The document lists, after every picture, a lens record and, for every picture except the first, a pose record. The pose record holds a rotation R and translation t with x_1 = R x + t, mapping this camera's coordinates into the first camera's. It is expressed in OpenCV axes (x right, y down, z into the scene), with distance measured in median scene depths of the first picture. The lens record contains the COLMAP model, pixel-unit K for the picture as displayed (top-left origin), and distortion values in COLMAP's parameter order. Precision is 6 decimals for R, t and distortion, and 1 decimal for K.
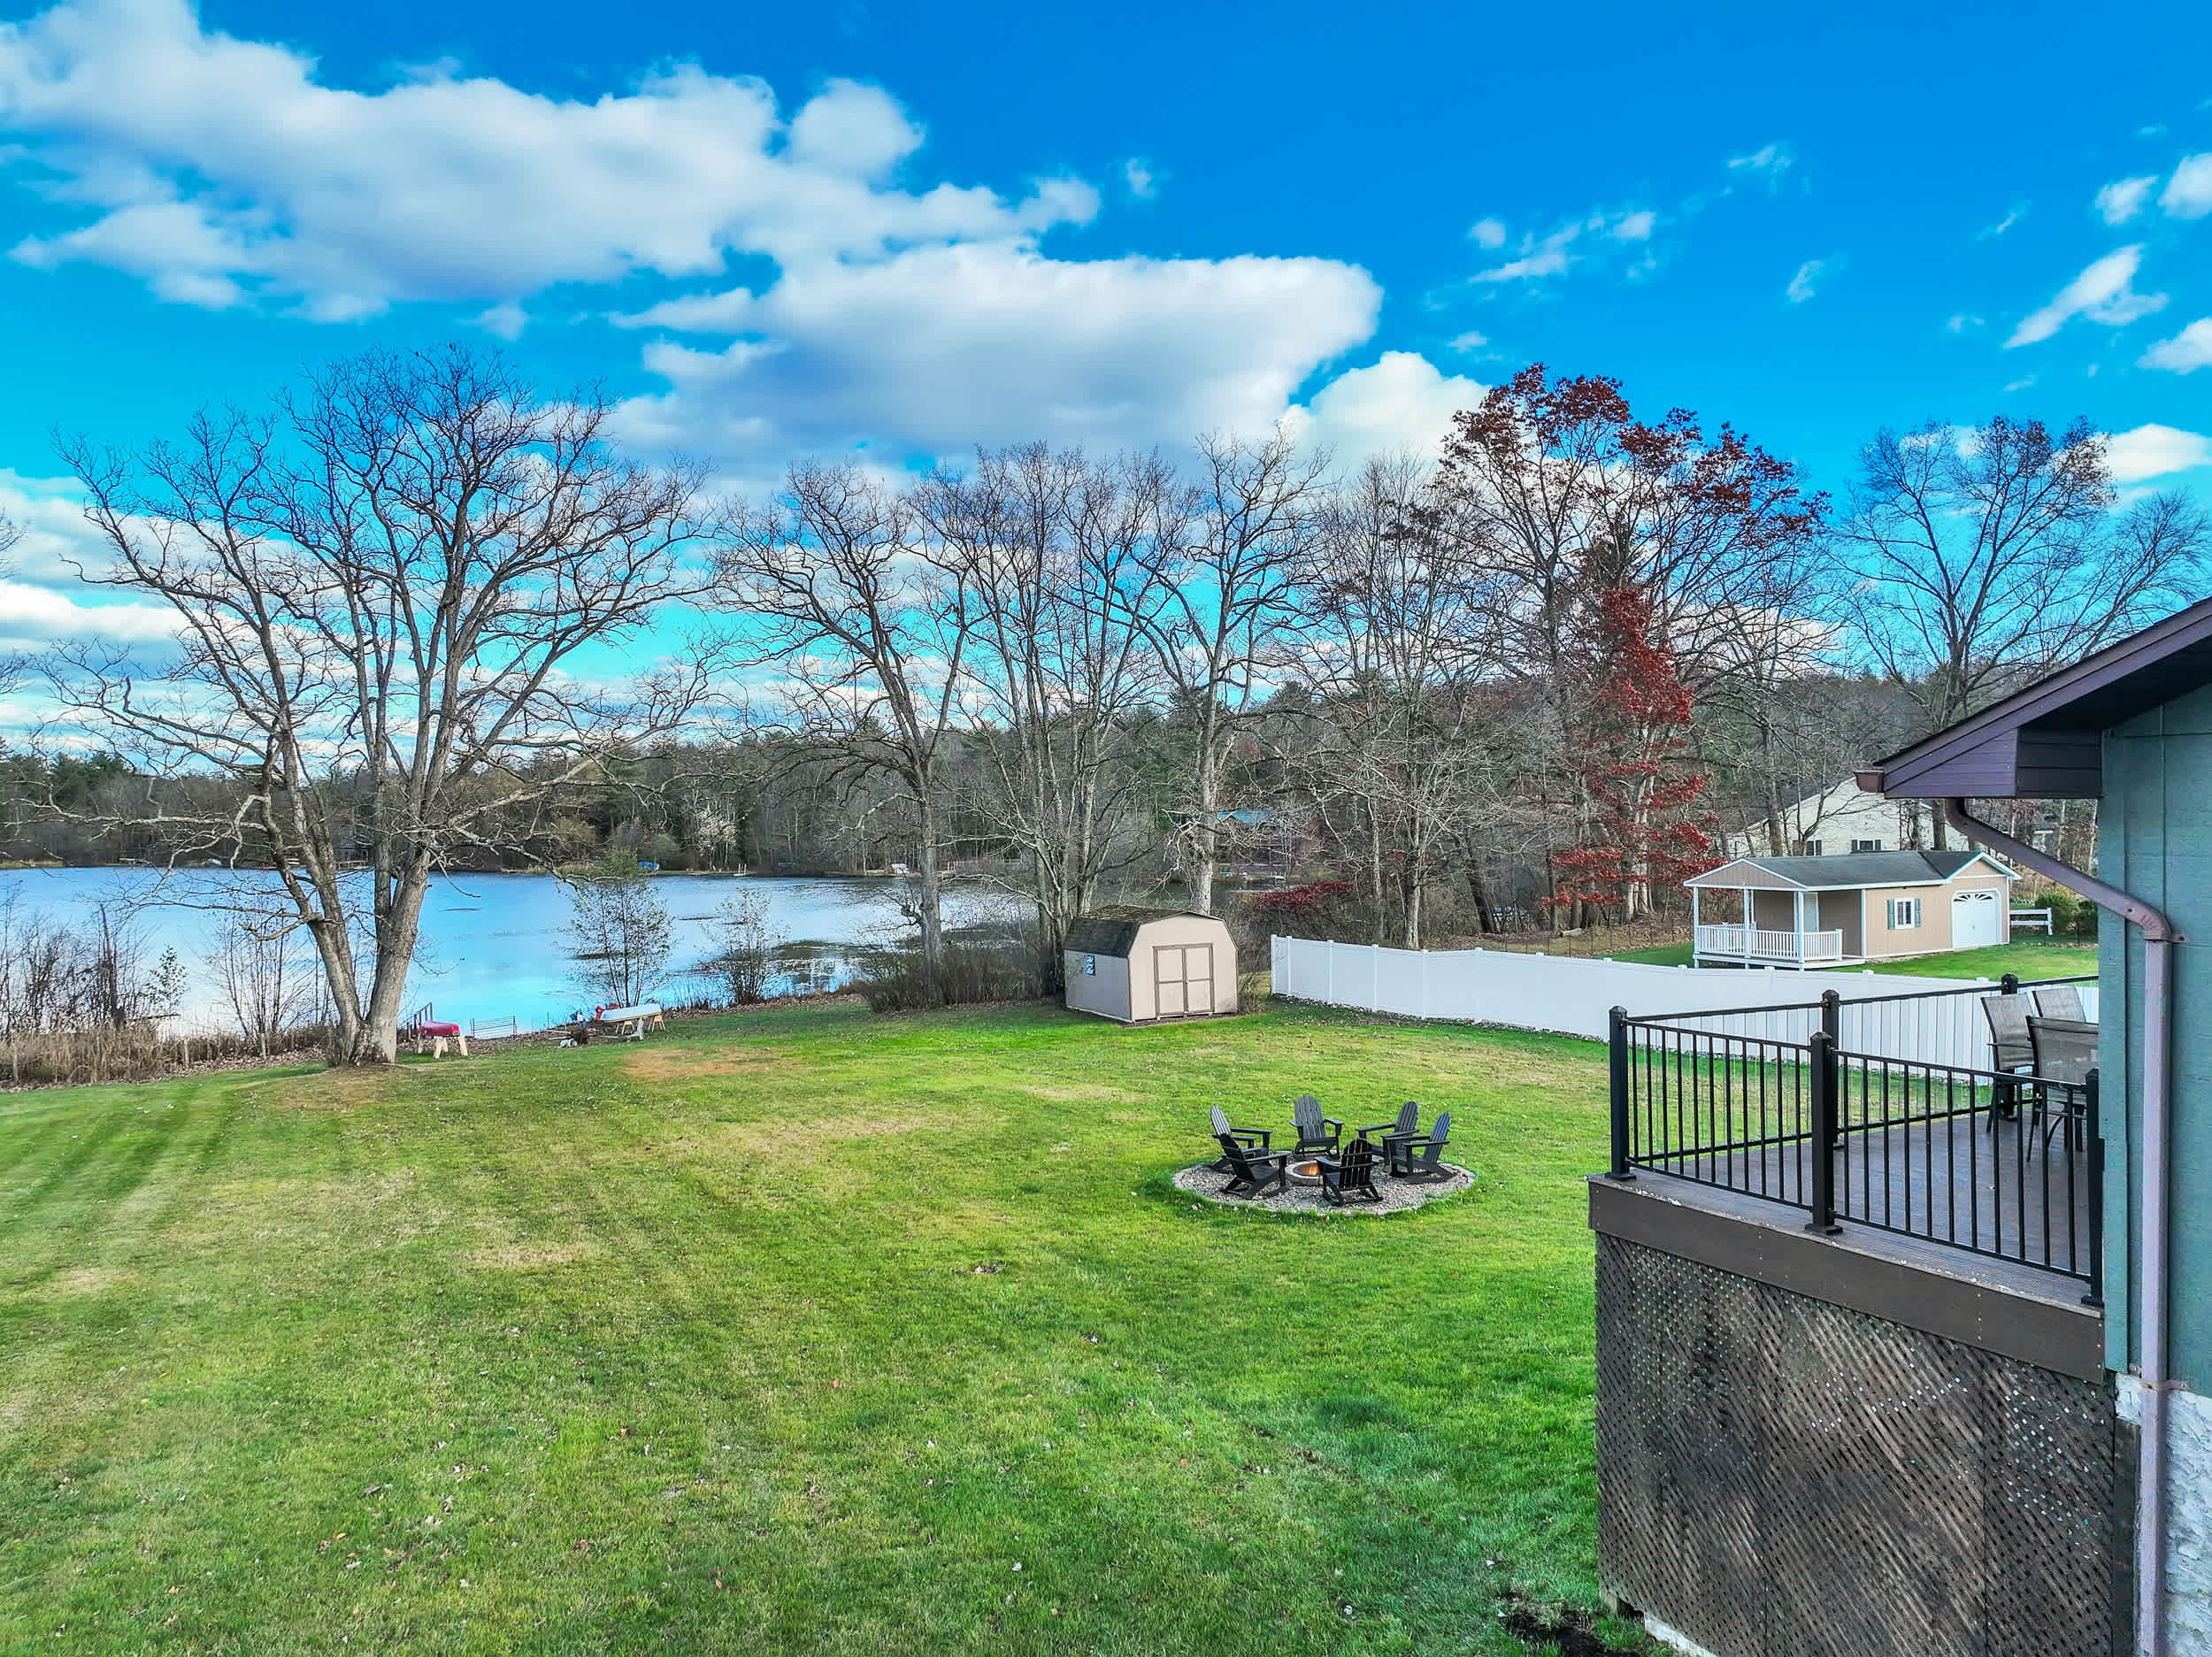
lens RADIAL K [[1563.7, 0, 1113.8], [0, 1563.7, 826.8], [0, 0, 1]] dist [0.005498, 0.003857]
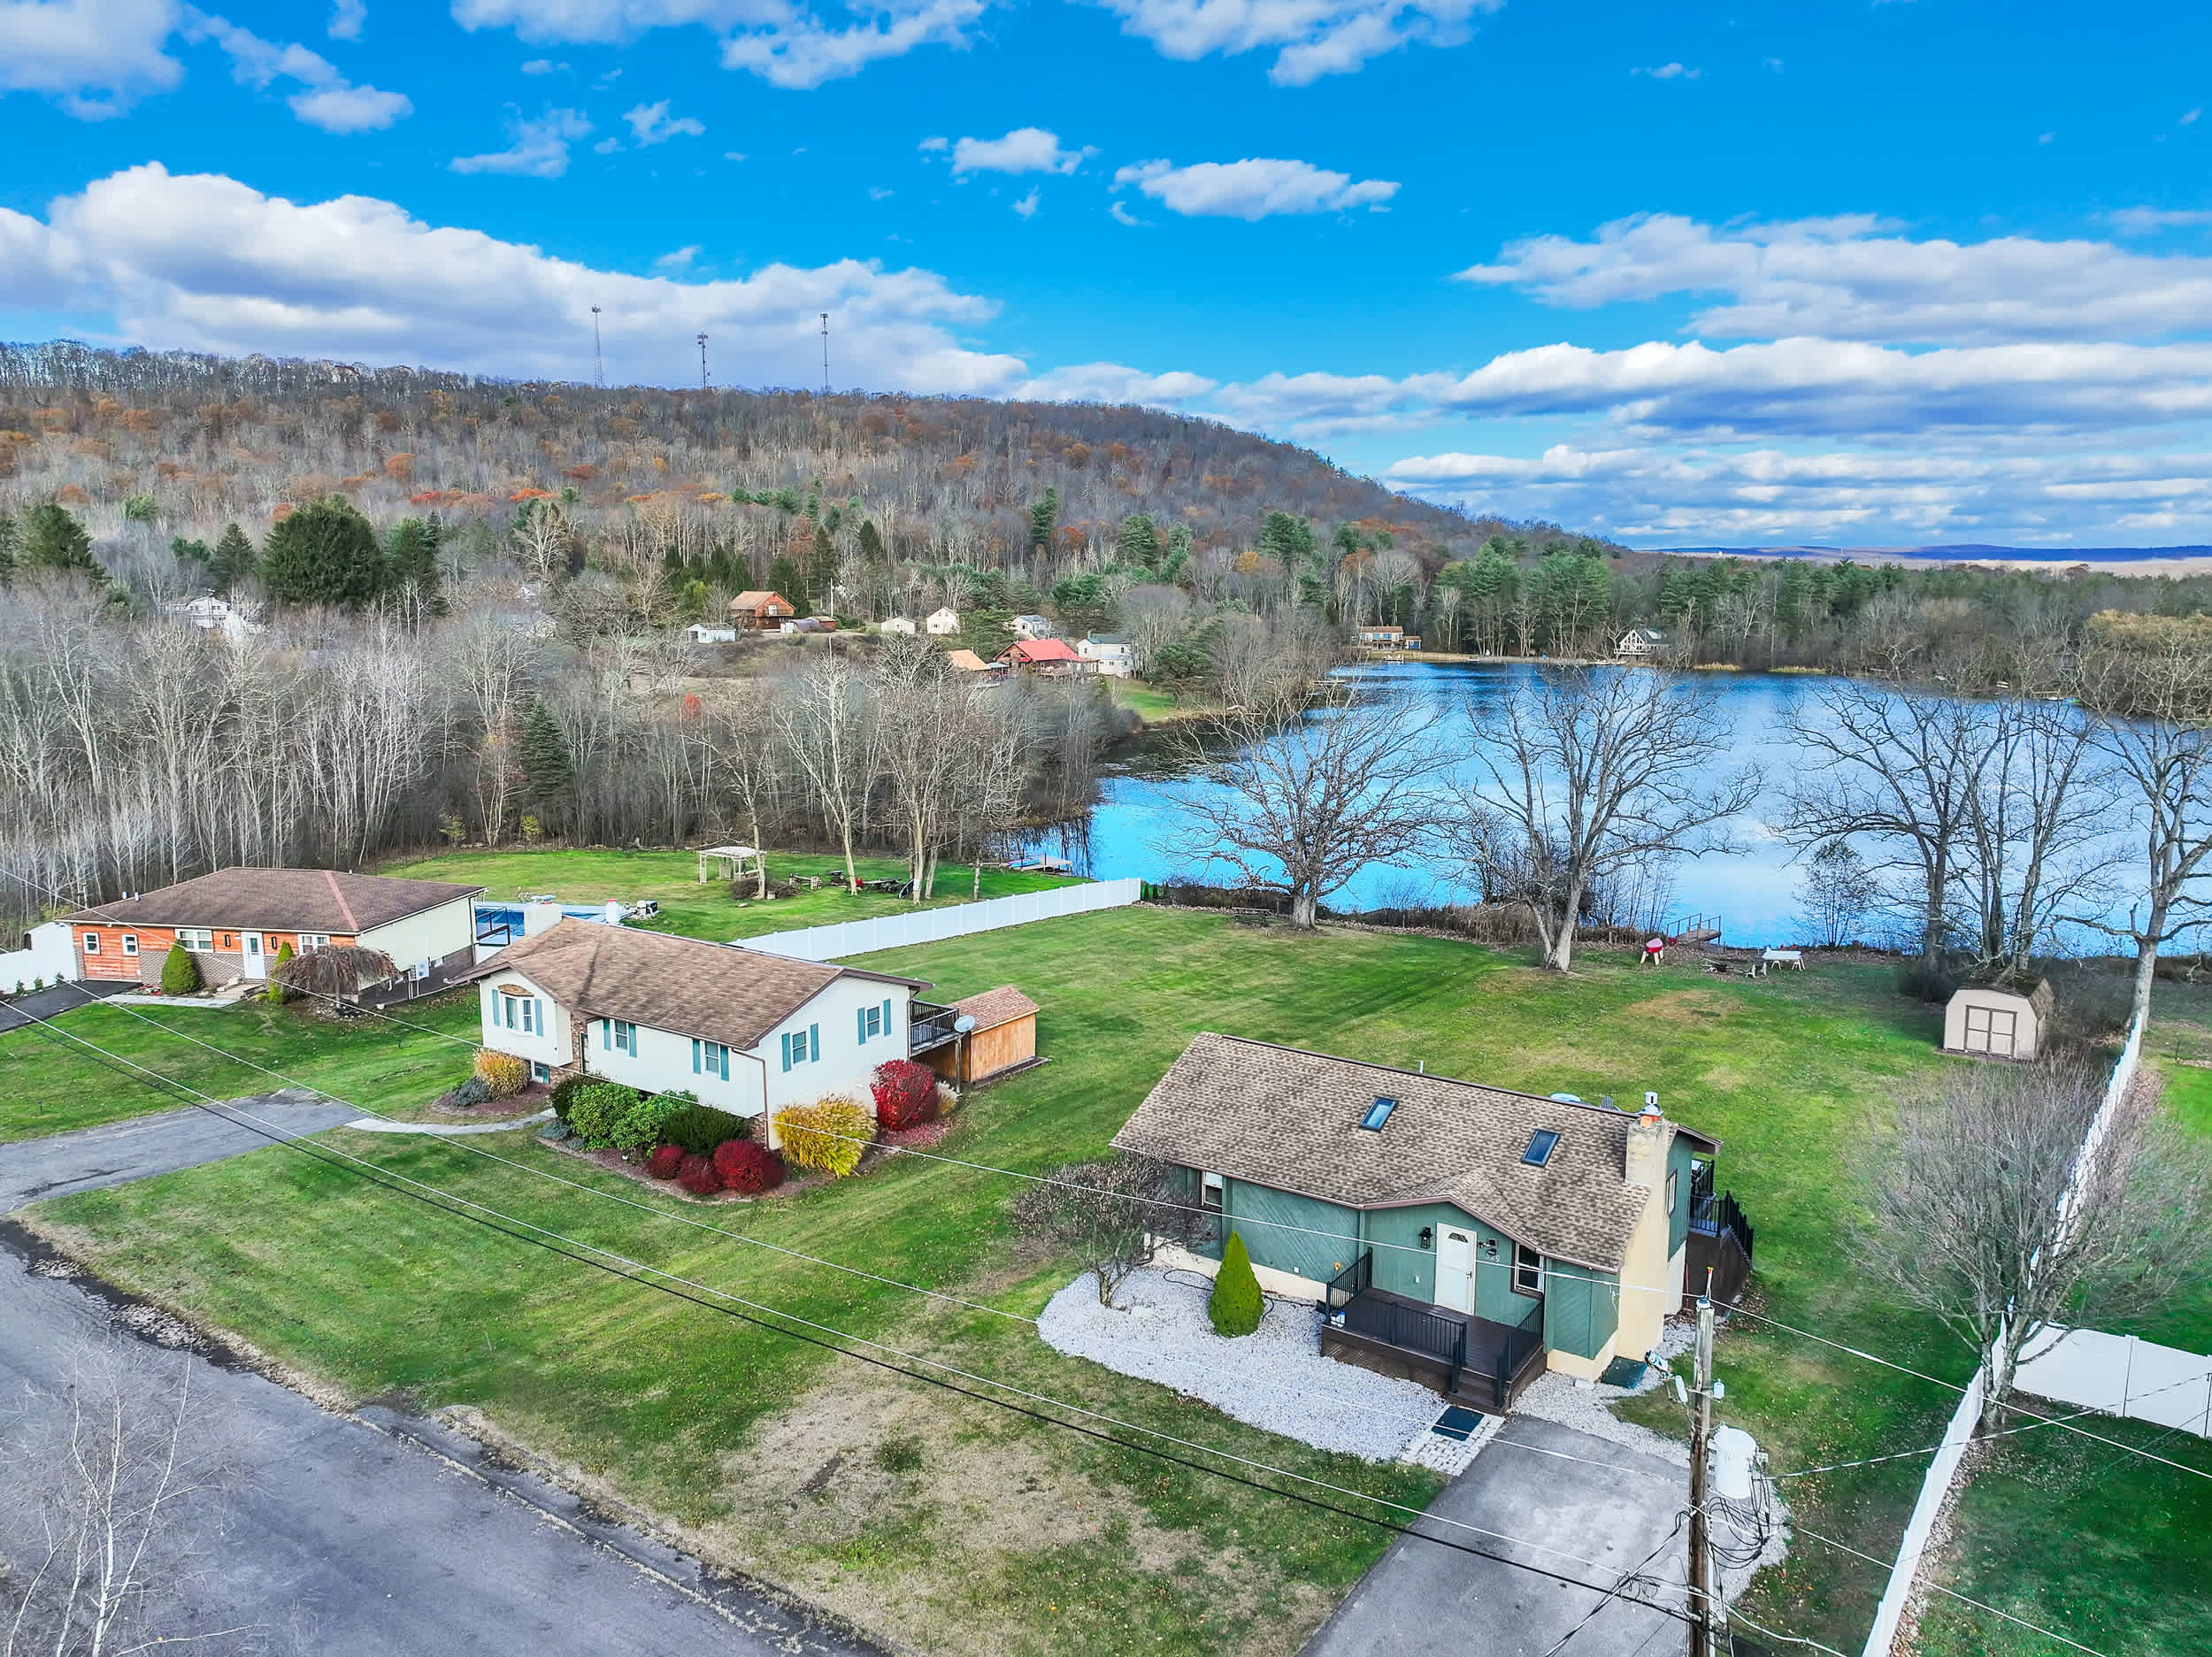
lens RADIAL K [[1563.7, 0, 1098.9], [0, 1563.7, 822.9], [0, 0, 1]] dist [0.005498, 0.003857]
pose [[0.465676, 0.148090, -0.872477, 0.934942], [-0.010101, 0.986724, 0.162091, -0.336693], [0.884898, -0.066668, 0.460989, -0.440148]]
